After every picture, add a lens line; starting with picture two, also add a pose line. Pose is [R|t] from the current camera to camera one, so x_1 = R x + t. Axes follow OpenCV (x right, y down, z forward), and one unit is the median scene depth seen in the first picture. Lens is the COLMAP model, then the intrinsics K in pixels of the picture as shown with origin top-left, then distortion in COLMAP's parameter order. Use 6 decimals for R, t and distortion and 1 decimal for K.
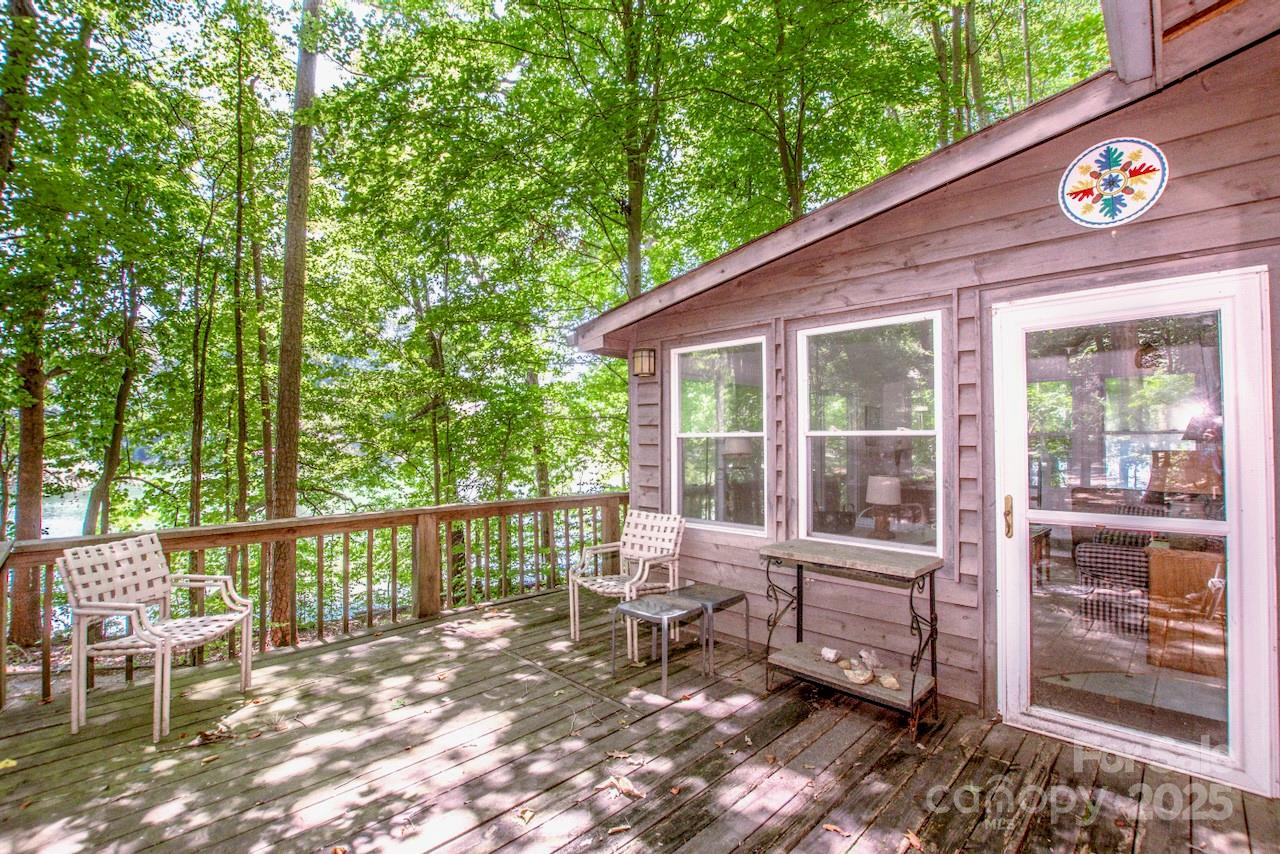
lens RADIAL K [[575.9, 0, 640.0], [0, 575.9, 427.0], [0, 0, 1]] dist [-0.027878, 0.000268]
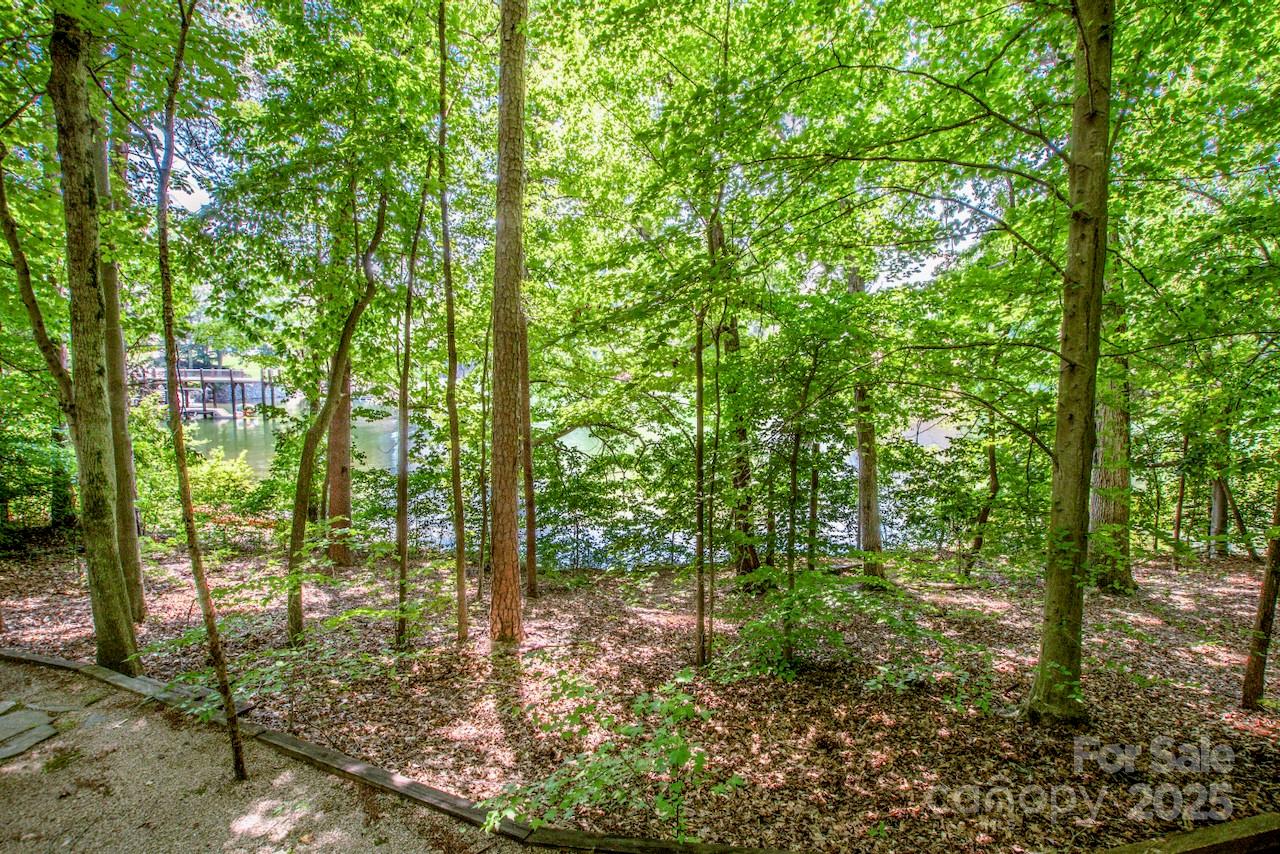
lens RADIAL K [[570.4, 0, 640.8], [0, 570.4, 419.1], [0, 0, 1]] dist [-0.026912, -0.000196]
pose [[0.855391, 0.062390, -0.514212, -0.072208], [-0.002943, 0.993289, 0.115623, -0.007938], [0.517974, -0.097390, 0.849834, 0.405878]]
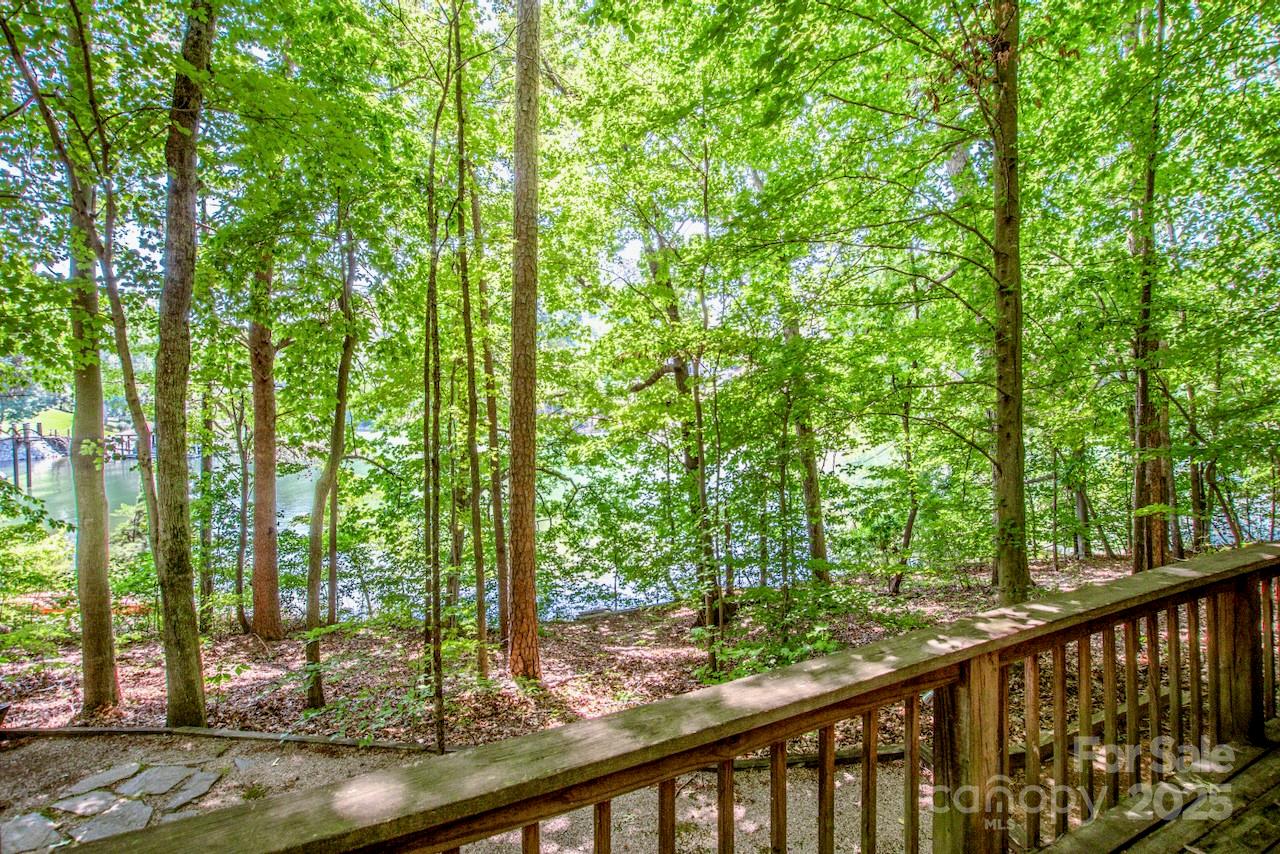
lens RADIAL K [[645.0, 0, 646.2], [0, 645.0, 419.3], [0, 0, 1]] dist [-0.026155, -0.000102]
pose [[0.952697, -0.001867, -0.303915, -0.171528], [0.016760, 0.998782, 0.046404, -0.013624], [0.303458, -0.049302, 0.951568, 0.190625]]
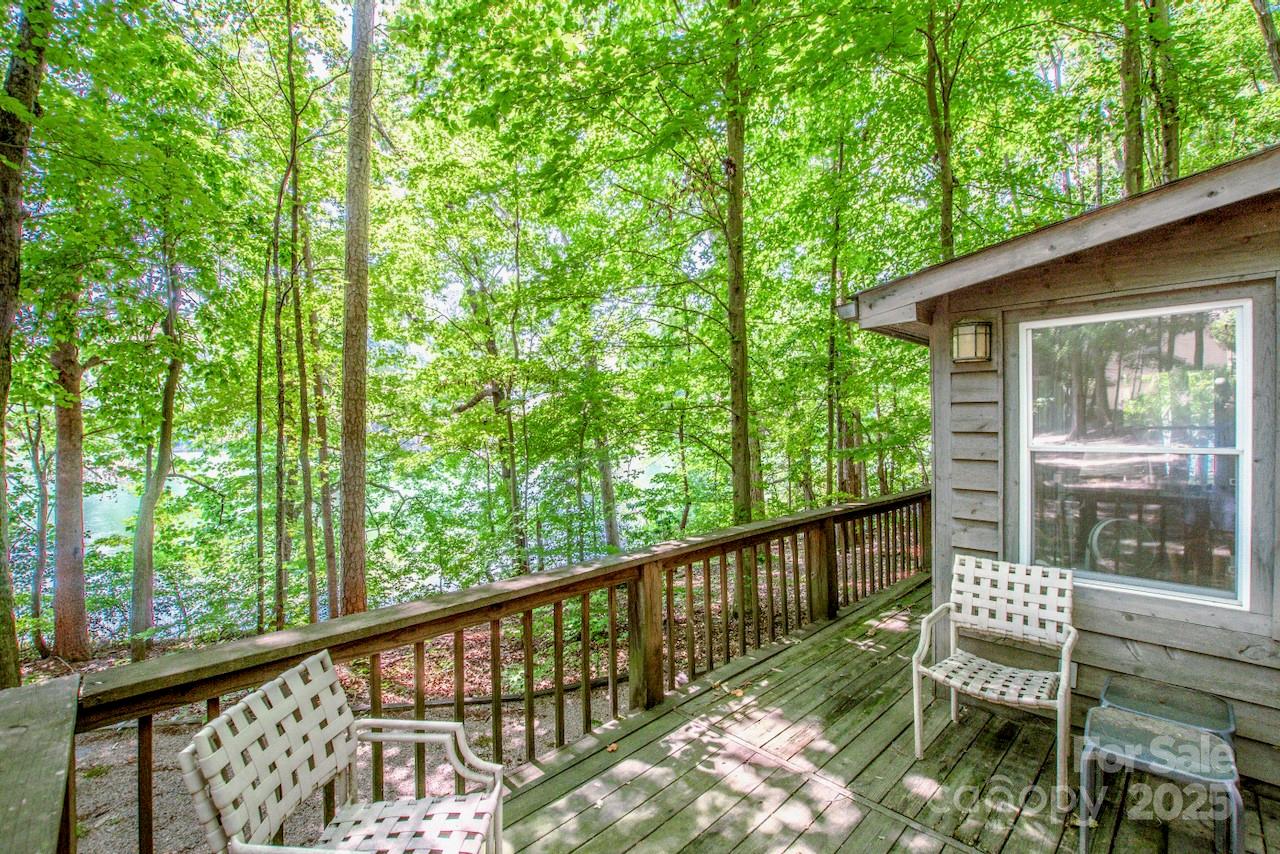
lens RADIAL K [[571.6, 0, 640.0], [0, 571.6, 427.0], [0, 0, 1]] dist [-0.033738, 0.006415]
pose [[0.999702, -0.010002, -0.022266, -0.136684], [0.010708, 0.999436, 0.031820, -0.013236], [0.021935, -0.032049, 0.999246, 0.112572]]
